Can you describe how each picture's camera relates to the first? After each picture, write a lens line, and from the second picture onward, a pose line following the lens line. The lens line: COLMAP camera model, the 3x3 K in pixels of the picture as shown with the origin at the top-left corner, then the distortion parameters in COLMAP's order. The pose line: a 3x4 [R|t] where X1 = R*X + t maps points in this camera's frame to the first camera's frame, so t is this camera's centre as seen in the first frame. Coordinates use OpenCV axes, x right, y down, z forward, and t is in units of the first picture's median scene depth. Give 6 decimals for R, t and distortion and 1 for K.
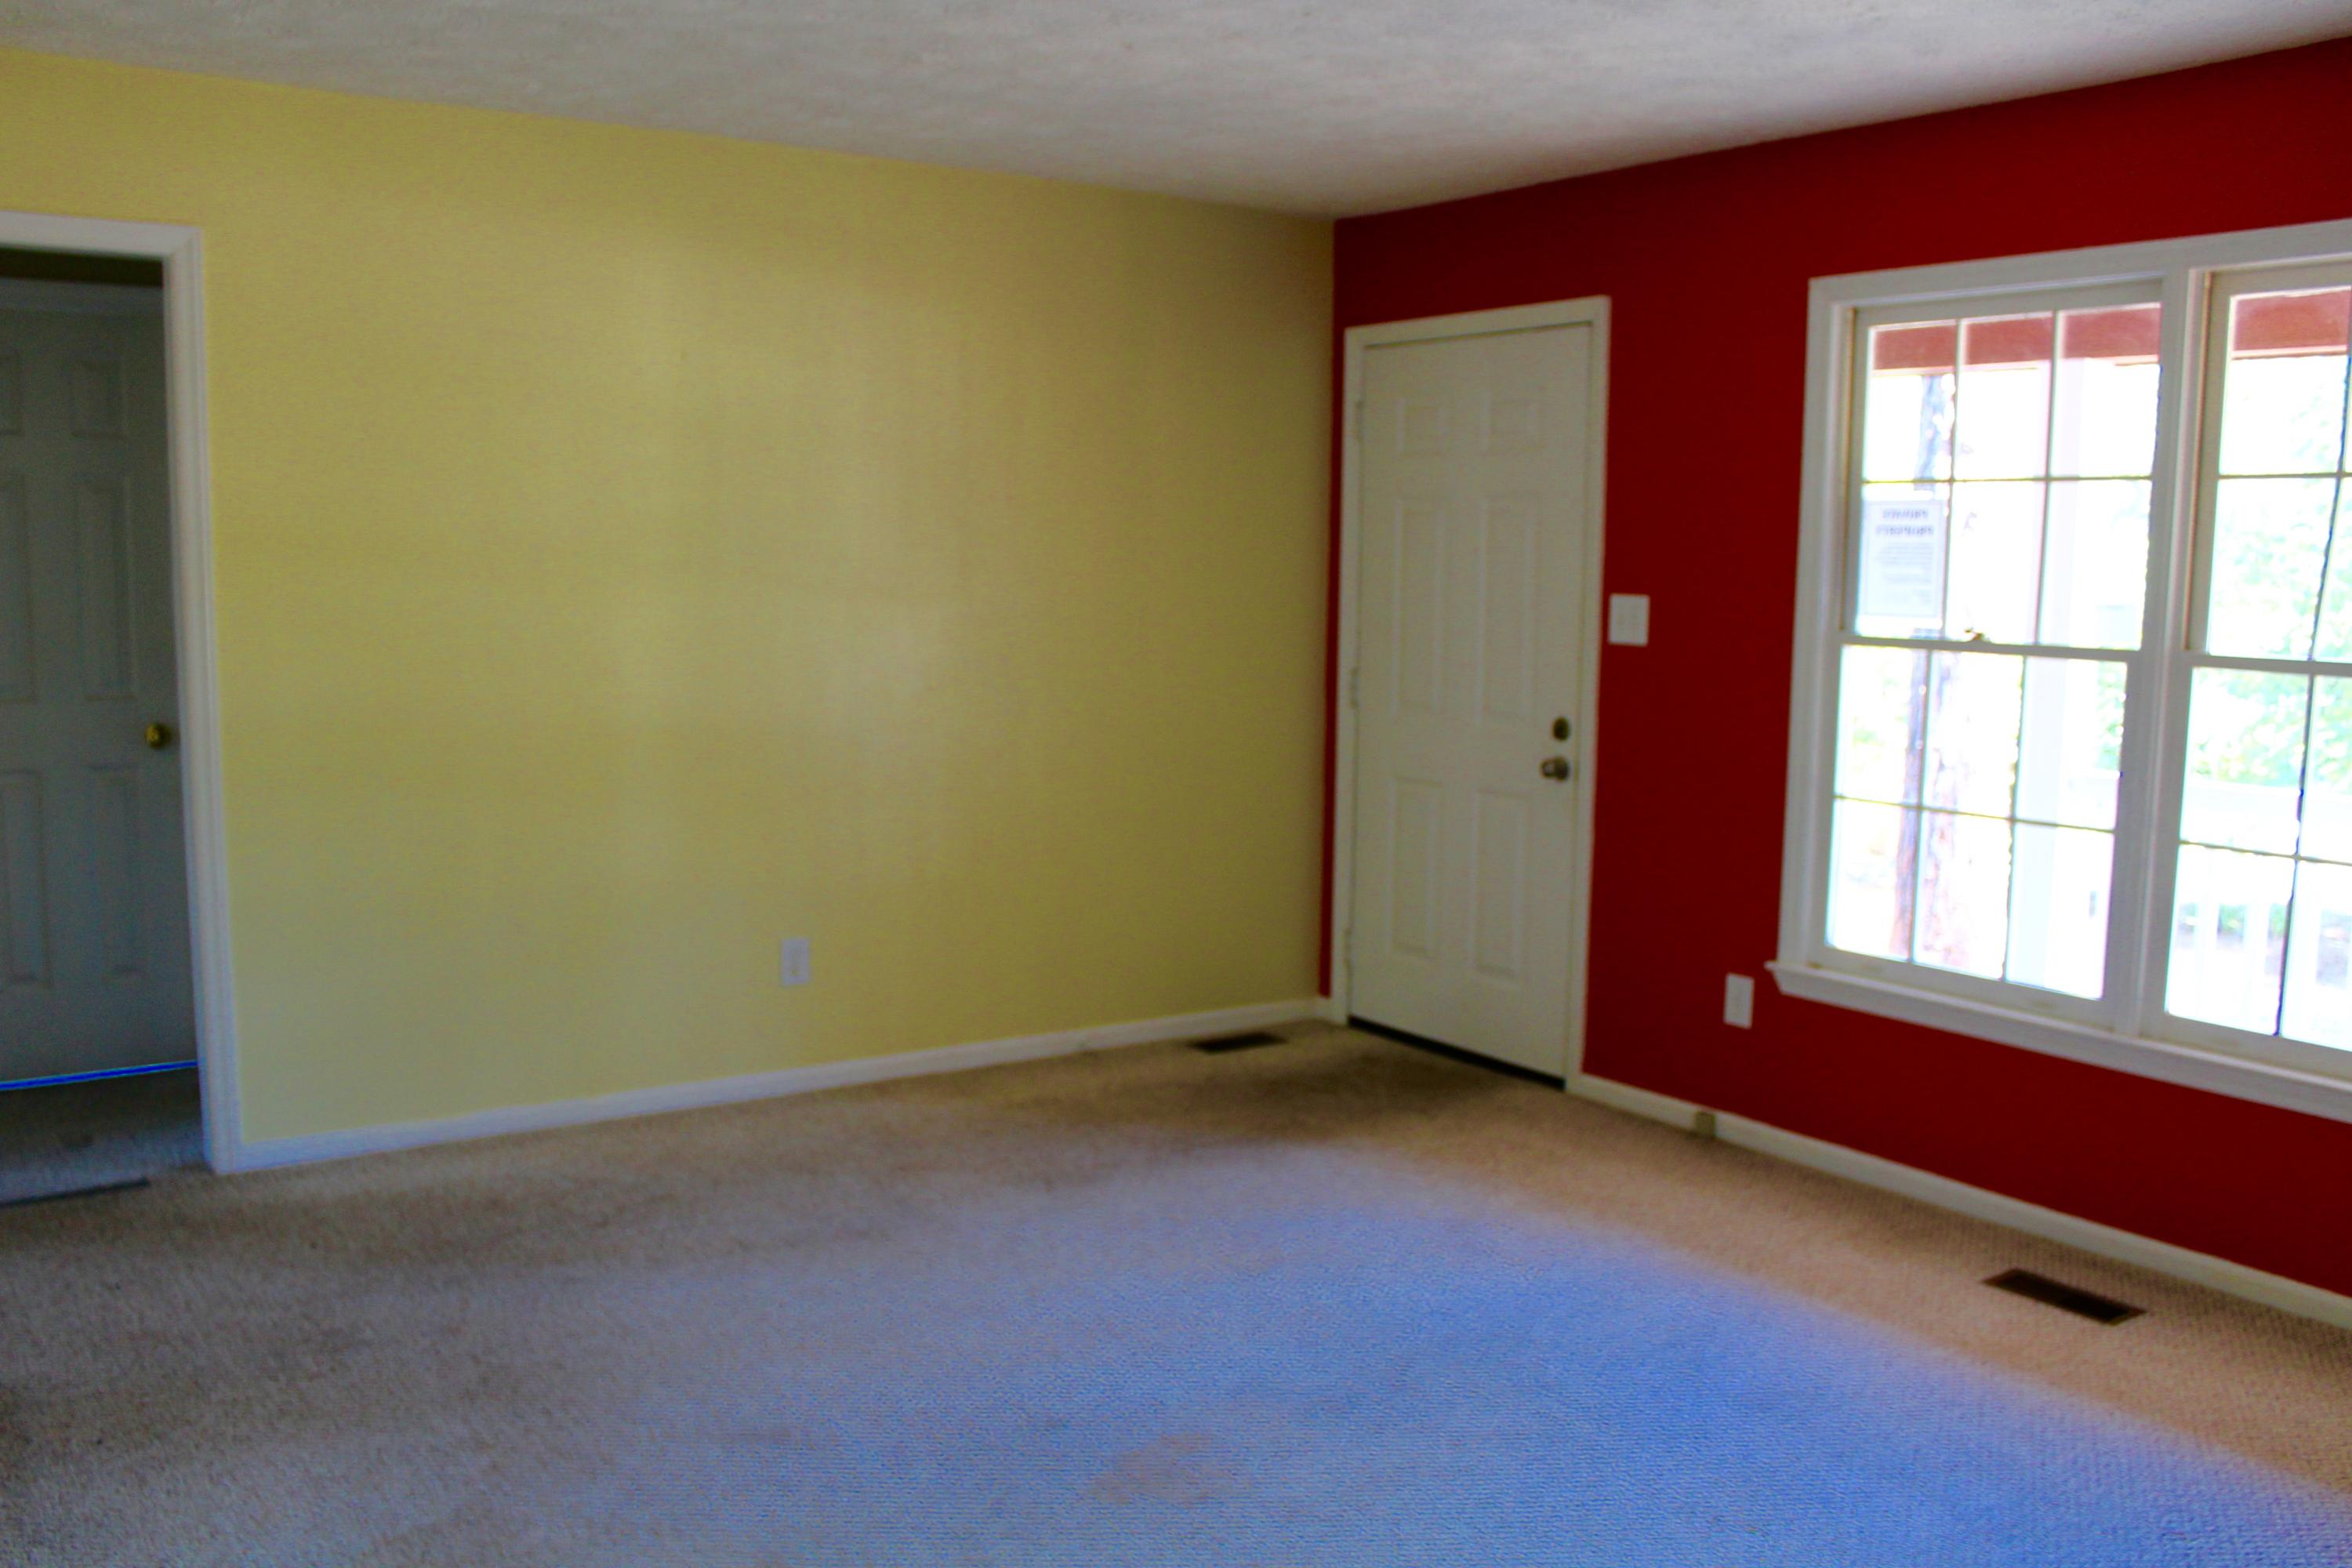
lens RADIAL K [[2012.7, 0, 1188.3], [0, 2012.7, 800.5], [0, 0, 1]] dist [-0.137697, 0.094461]
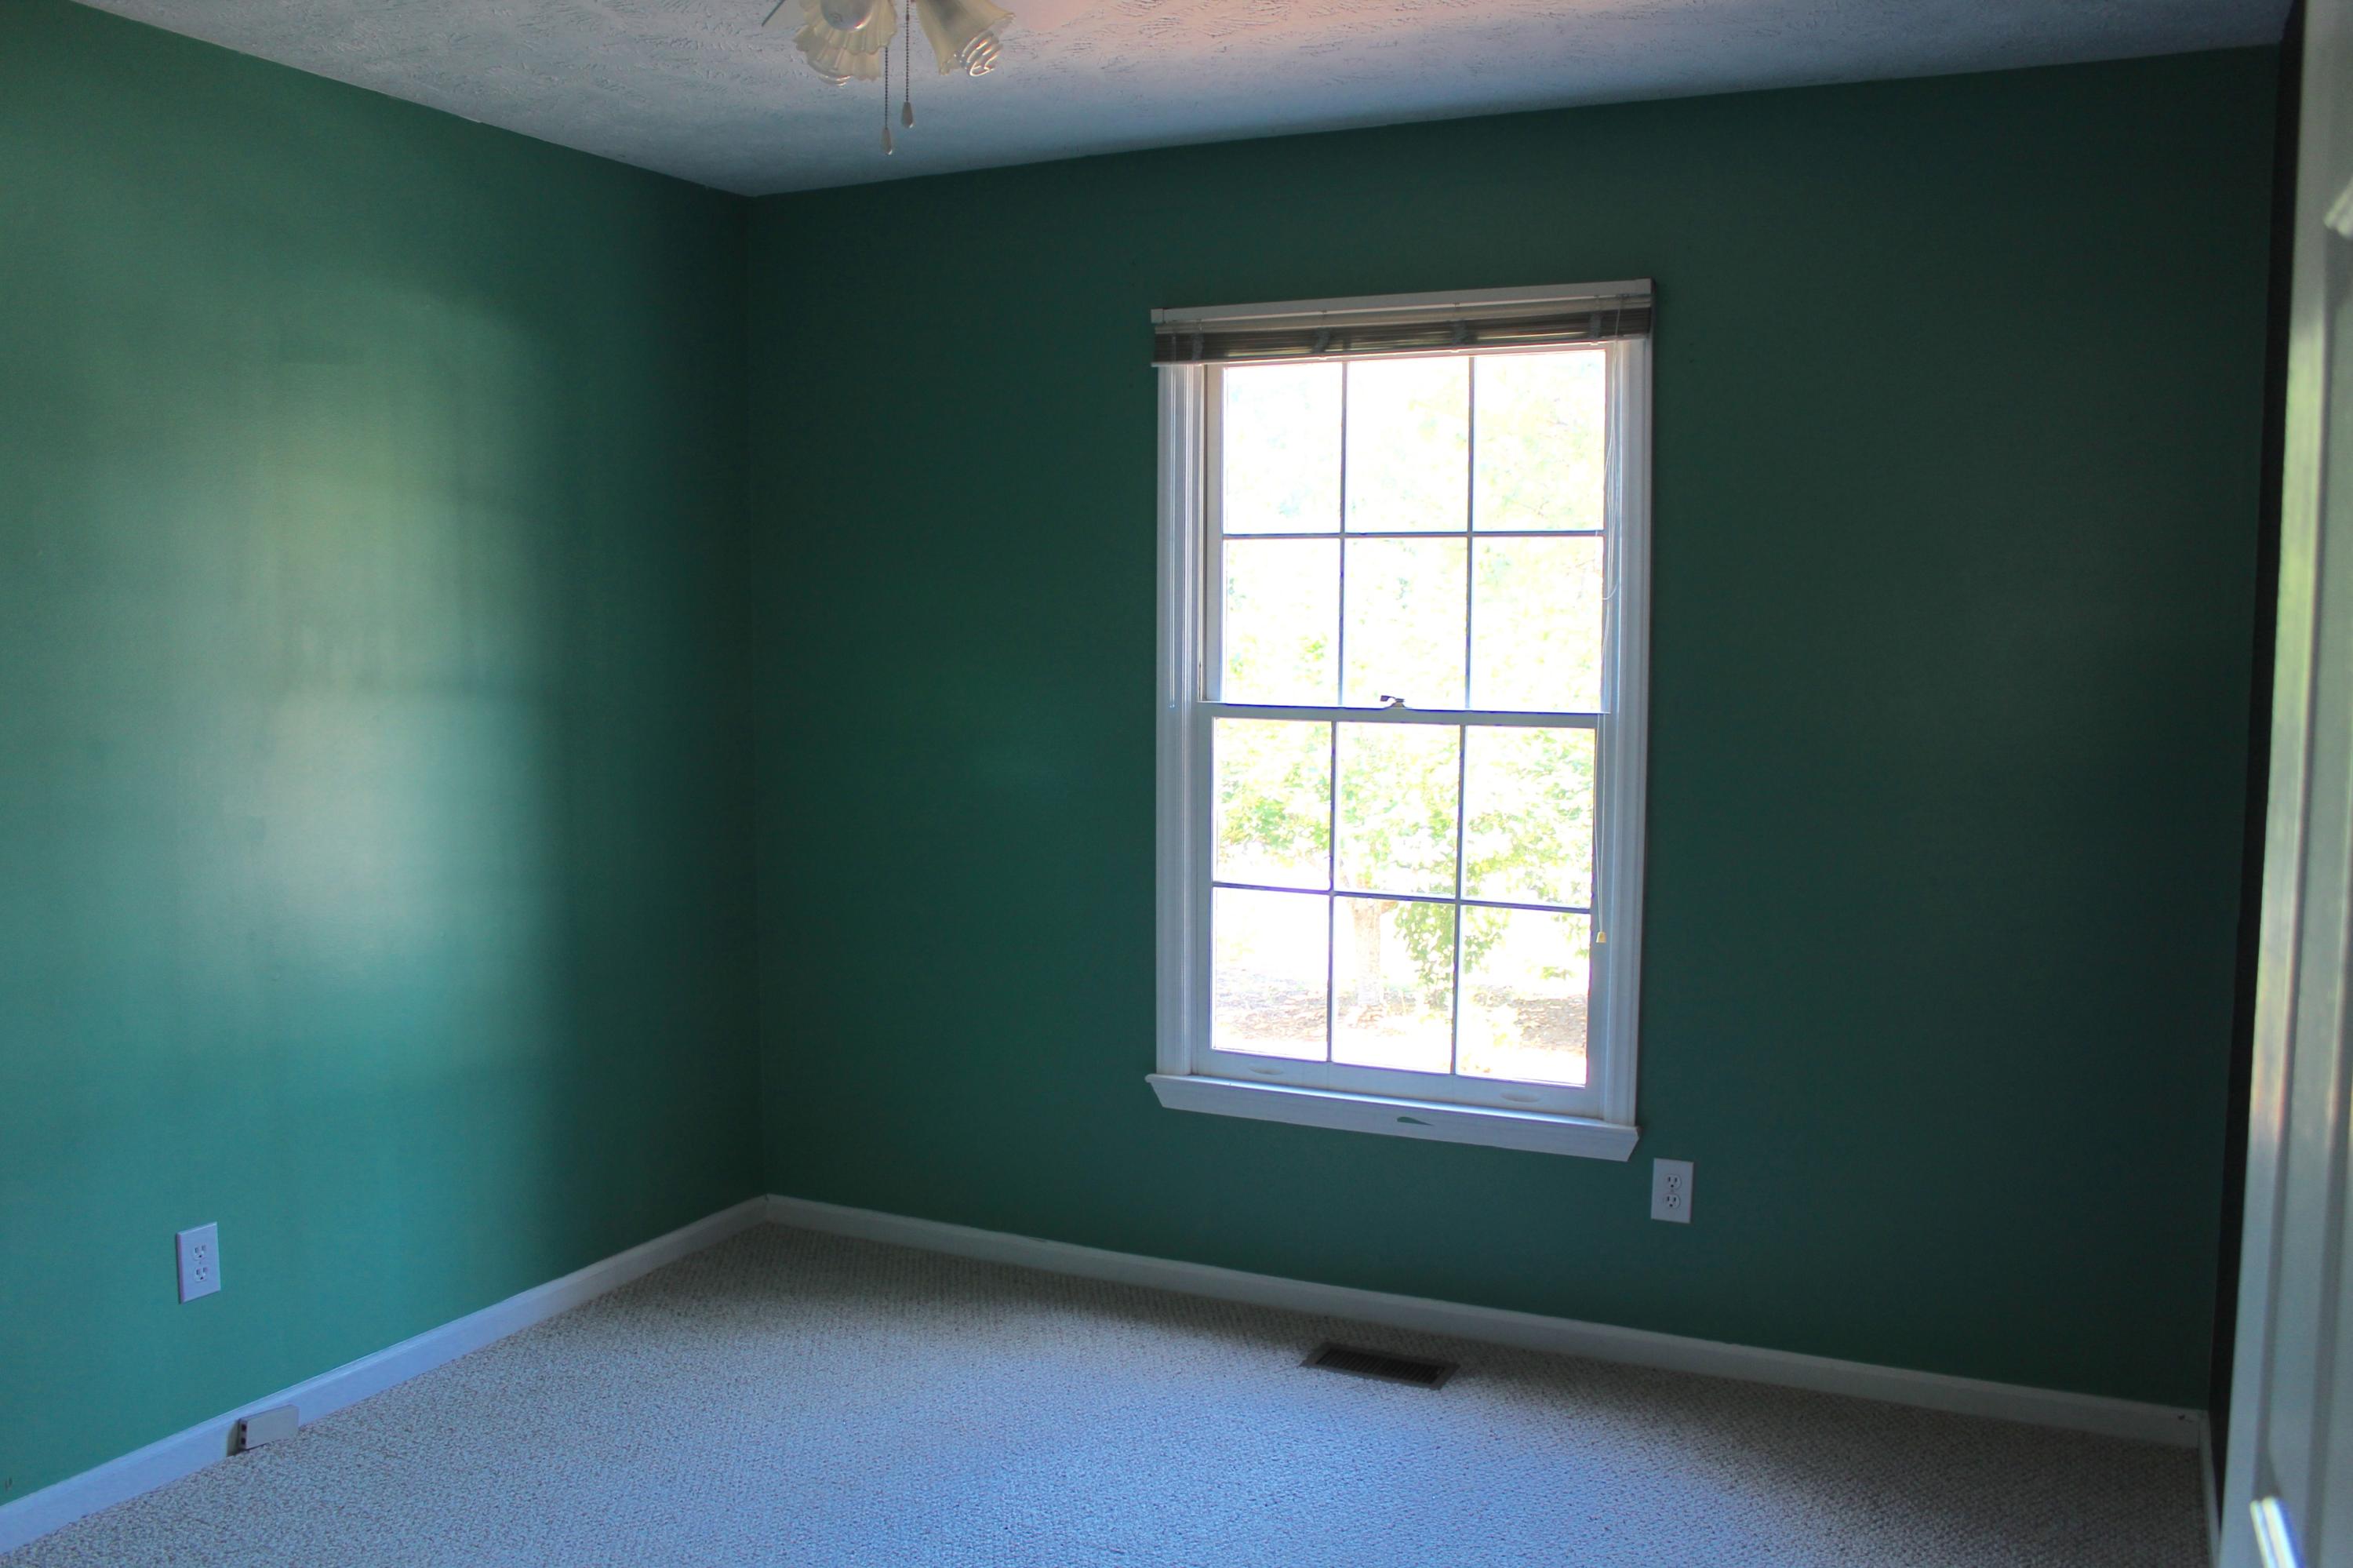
lens RADIAL K [[2013.6, 0, 1162.6], [0, 2013.6, 789.3], [0, 0, 1]] dist [-0.137697, 0.094461]
pose [[0.865282, -0.049109, 0.498874, -0.133827], [0.068704, 0.997416, -0.020980, -0.025076], [-0.496555, 0.052429, 0.866420, 0.198608]]
